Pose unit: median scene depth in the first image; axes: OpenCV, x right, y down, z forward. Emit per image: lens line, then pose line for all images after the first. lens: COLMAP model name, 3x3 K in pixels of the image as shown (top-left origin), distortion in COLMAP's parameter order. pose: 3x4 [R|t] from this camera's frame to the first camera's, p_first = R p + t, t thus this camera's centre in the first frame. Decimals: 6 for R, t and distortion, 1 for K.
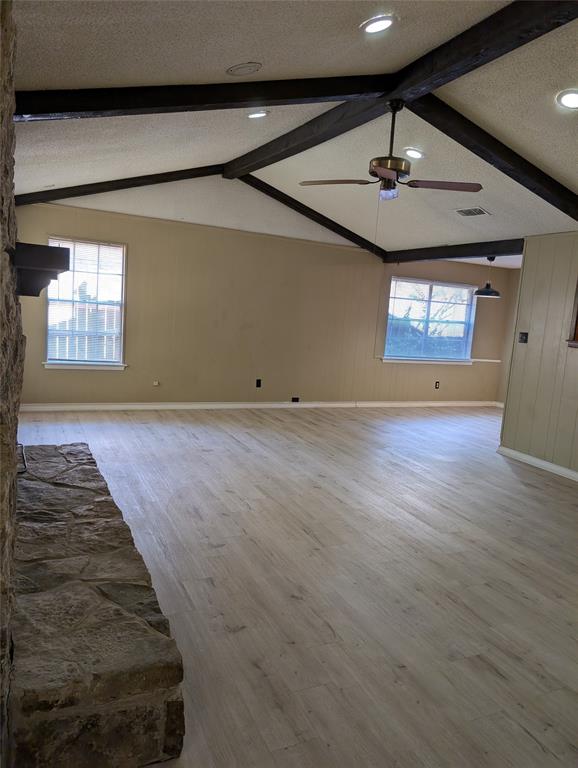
lens RADIAL K [[547.9, 0, 289.0], [0, 547.9, 384.0], [0, 0, 1]] dist [-0.000529, -0.004343]
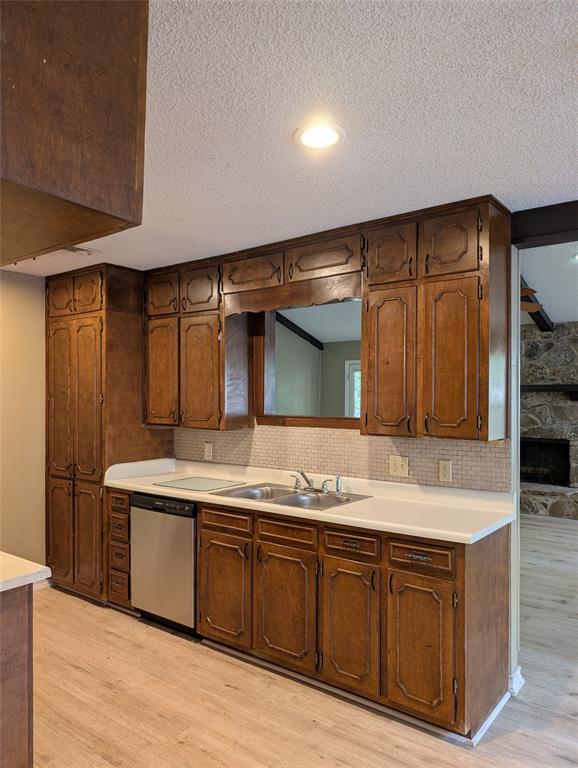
lens RADIAL K [[550.5, 0, 296.9], [0, 550.5, 396.0], [0, 0, 1]] dist [0.005055, 0.000211]
pose [[-0.883655, -0.074160, -0.462227, 1.026988], [-0.130233, 0.987339, 0.090562, -0.169666], [0.449659, 0.140223, -0.882125, 1.717206]]
